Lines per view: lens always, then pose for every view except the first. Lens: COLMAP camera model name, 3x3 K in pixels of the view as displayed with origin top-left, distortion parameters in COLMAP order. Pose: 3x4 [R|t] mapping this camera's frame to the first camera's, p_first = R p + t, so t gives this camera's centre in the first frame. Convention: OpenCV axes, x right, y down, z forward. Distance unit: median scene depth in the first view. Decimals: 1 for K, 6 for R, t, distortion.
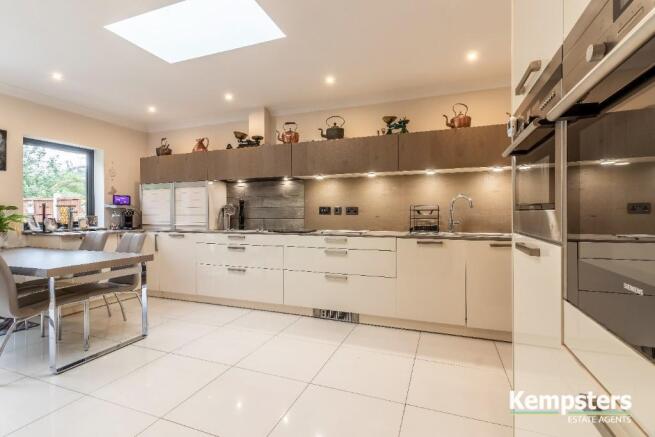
lens RADIAL K [[304.3, 0, 323.5], [0, 304.3, 217.4], [0, 0, 1]] dist [0.002751, 0.000381]
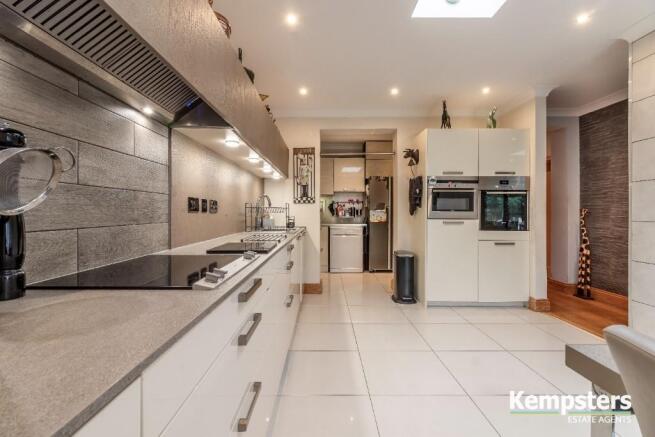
lens RADIAL K [[304.3, 0, 331.2], [0, 304.3, 214.0], [0, 0, 1]] dist [0.002751, 0.000381]
pose [[-0.342497, -0.004841, 0.939507, -0.524173], [0.001704, 0.999982, 0.005773, -0.008735], [-0.939517, 0.003578, -0.342482, 0.924187]]
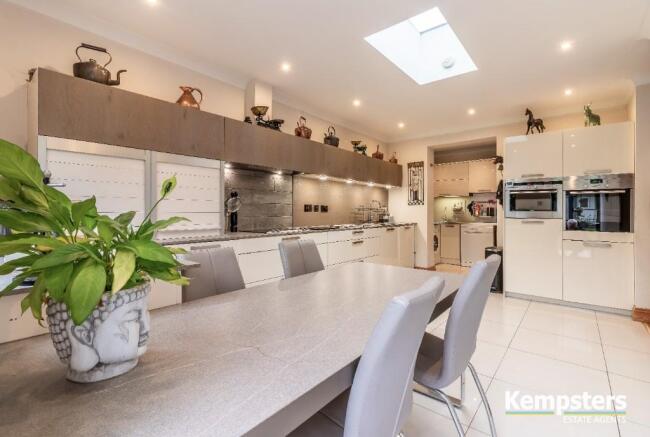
lens RADIAL K [[302.0, 0, 326.7], [0, 302.0, 211.4], [0, 0, 1]] dist [0.002751, 0.000381]
pose [[0.331633, 0.000334, 0.943408, -0.925941], [0.000199, 1.000000, -0.000424, -0.010478], [-0.943408, 0.000328, 0.331633, 0.569429]]
